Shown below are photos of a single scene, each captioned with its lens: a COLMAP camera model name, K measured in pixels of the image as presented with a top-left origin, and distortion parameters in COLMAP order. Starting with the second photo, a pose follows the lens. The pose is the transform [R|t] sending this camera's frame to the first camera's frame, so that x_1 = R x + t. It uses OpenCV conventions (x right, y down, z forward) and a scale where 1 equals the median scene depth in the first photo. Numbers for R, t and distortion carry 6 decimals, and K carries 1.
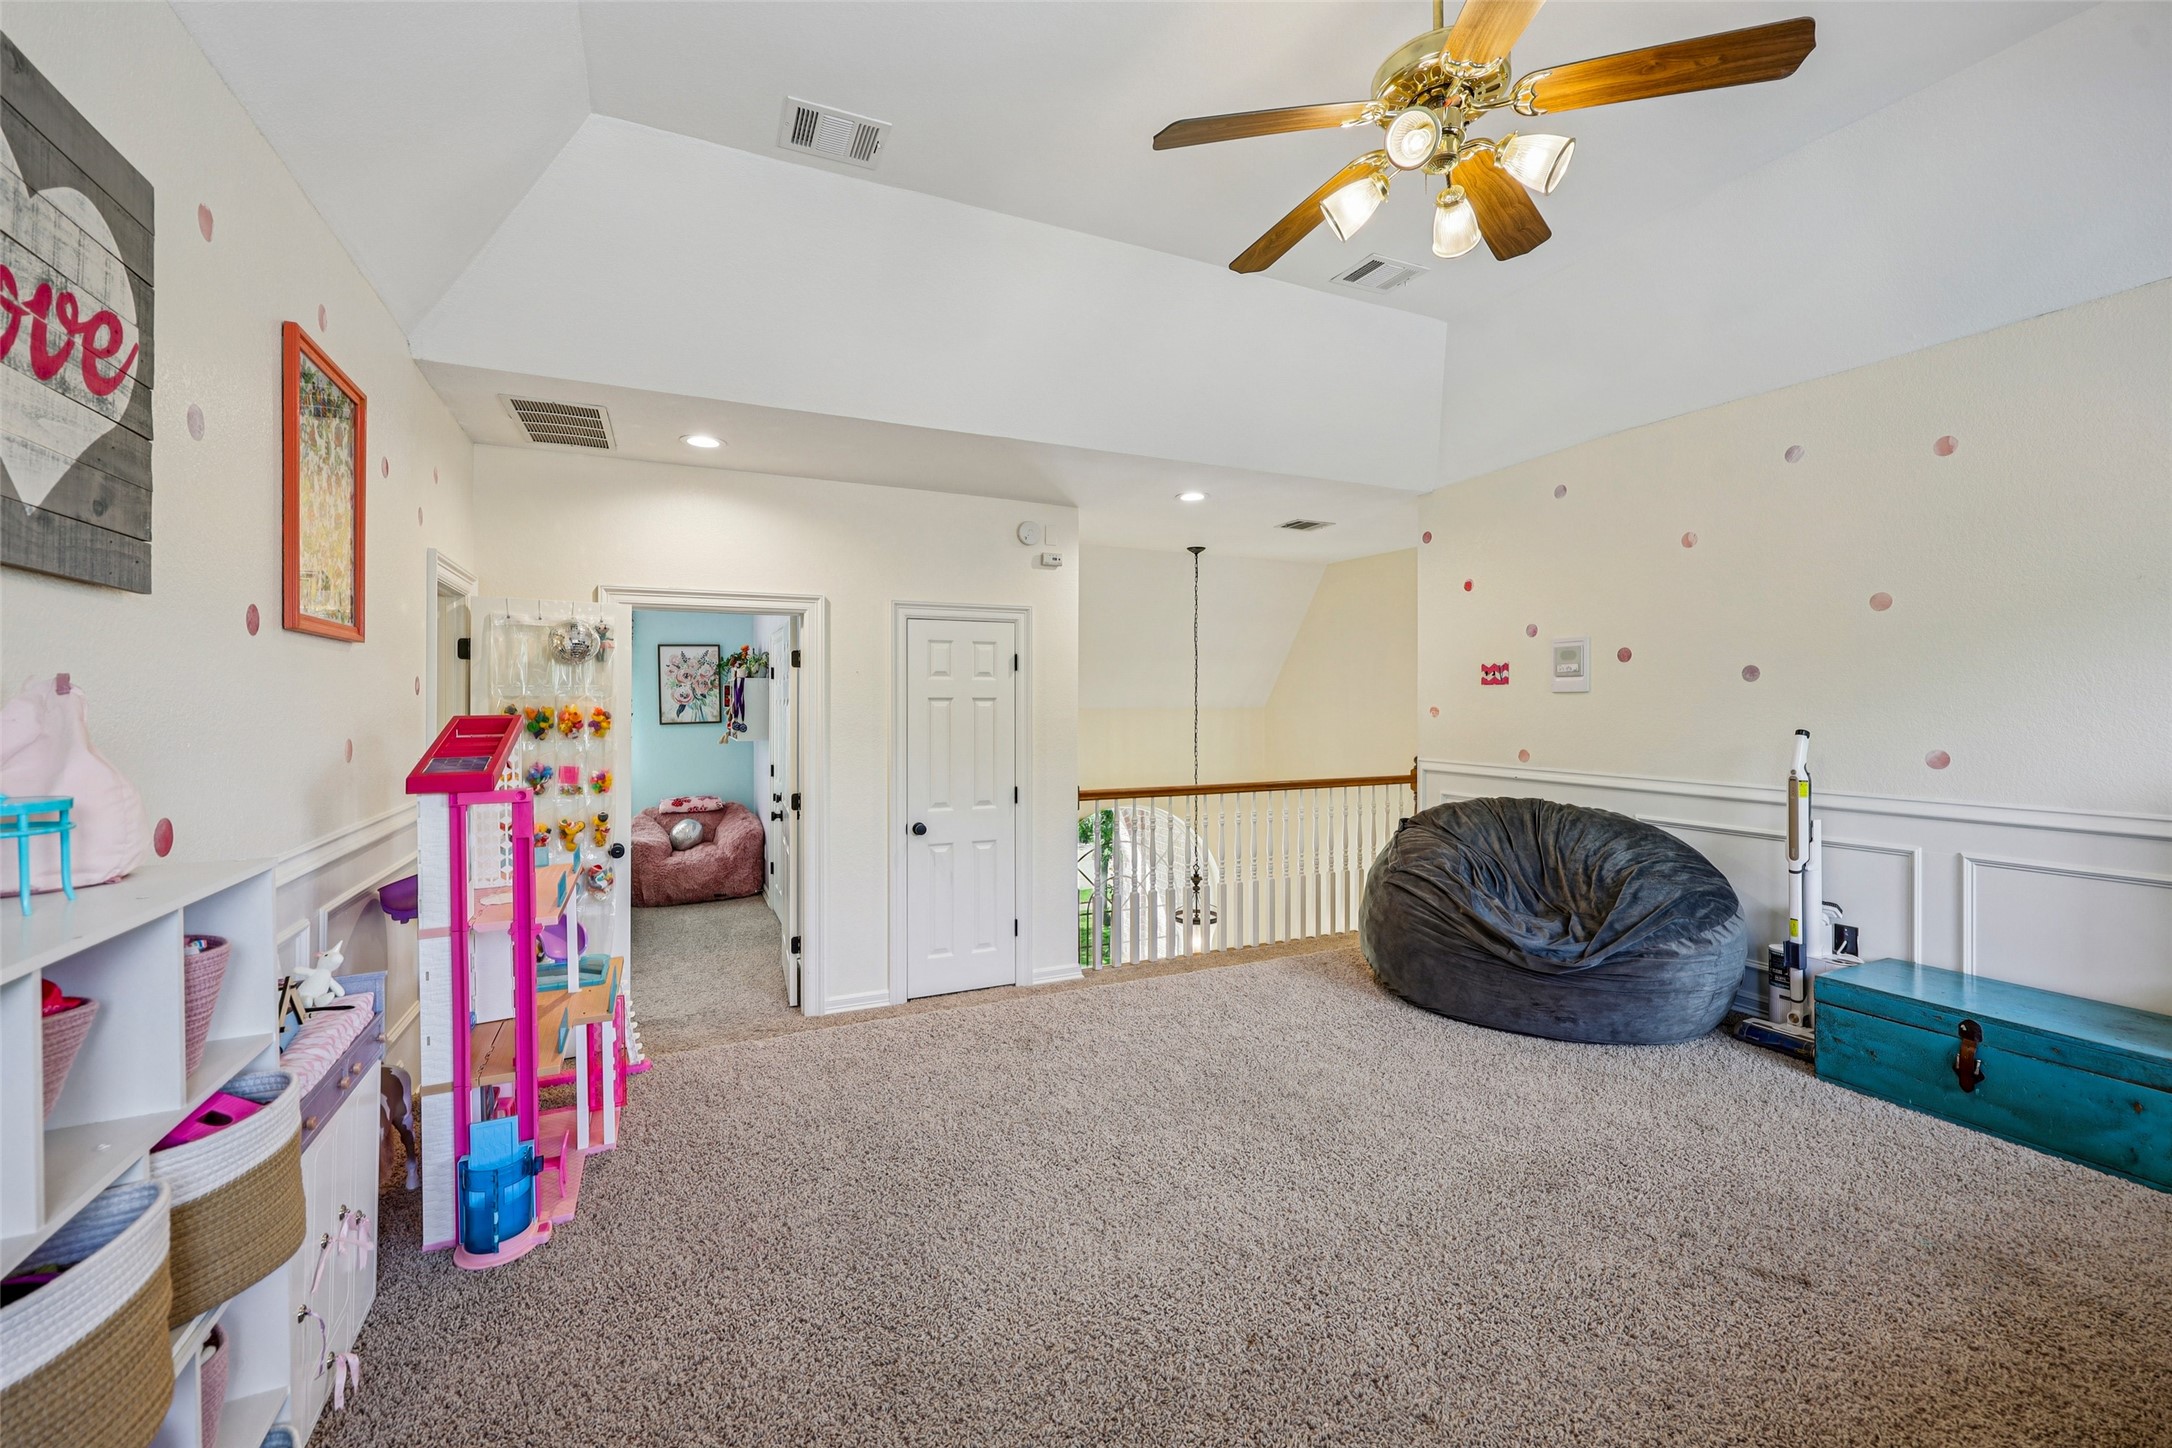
lens RADIAL K [[897.0, 0, 1087.4], [0, 897.0, 706.6], [0, 0, 1]] dist [-0.000884, -0.000097]
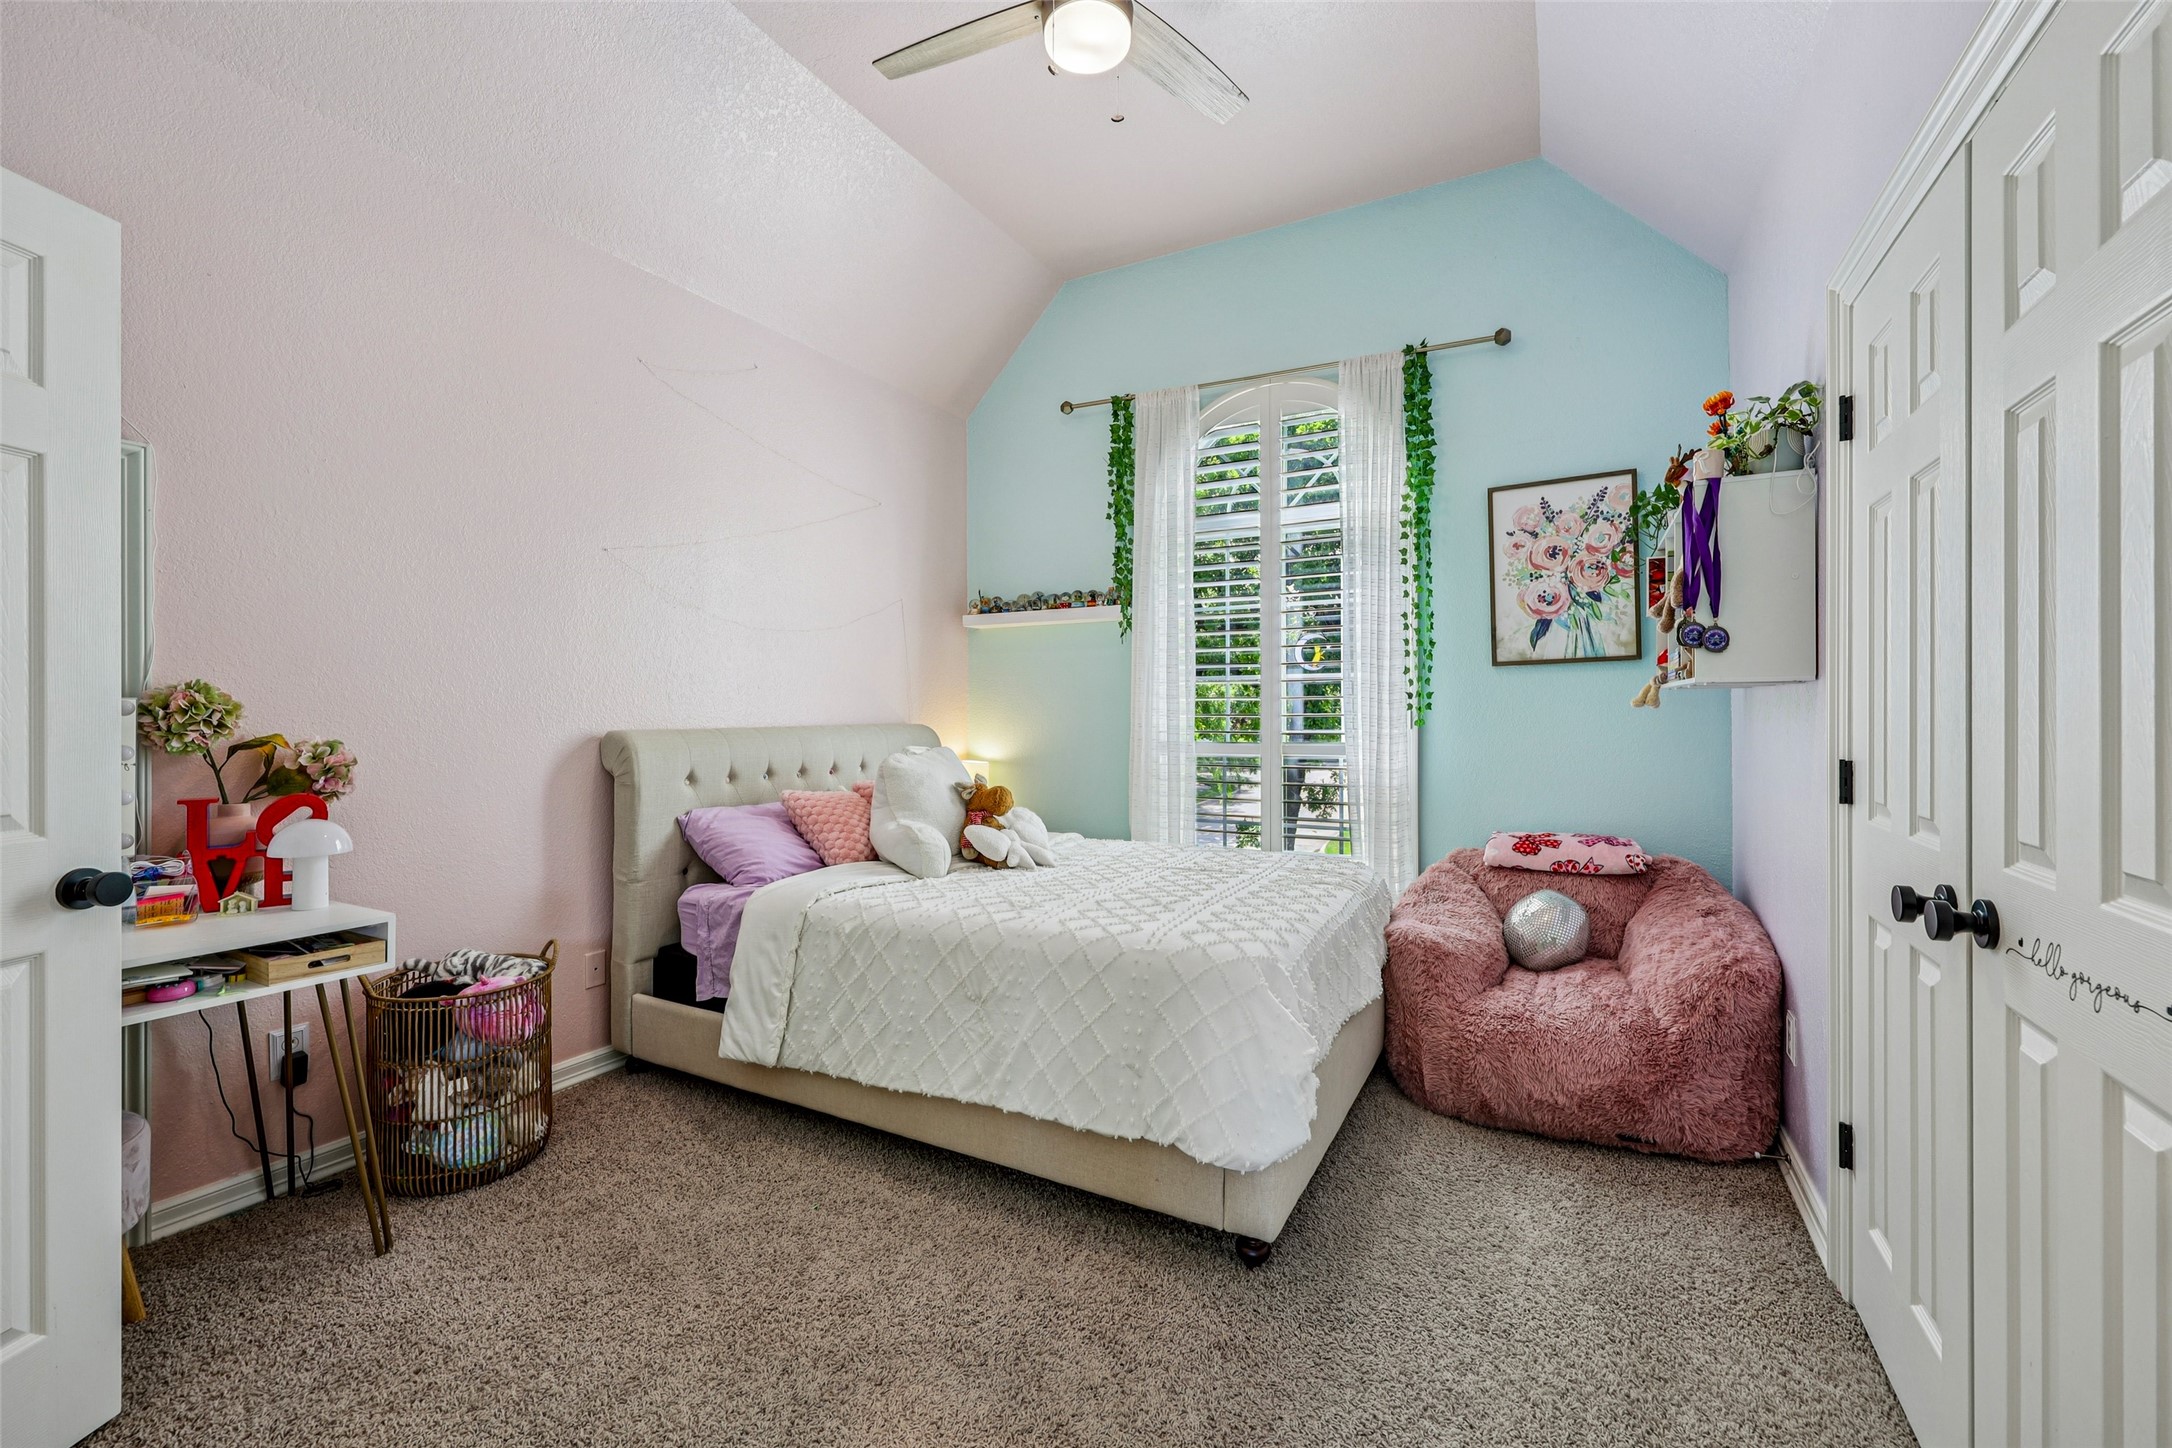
lens RADIAL K [[897.0, 0, 1085.2], [0, 897.0, 712.0], [0, 0, 1]] dist [-0.000884, -0.000097]
pose [[0.586526, -0.002017, -0.809928, -0.239788], [-0.000977, 0.999994, -0.003197, 0.046683], [0.809930, 0.002666, 0.586521, 0.589801]]
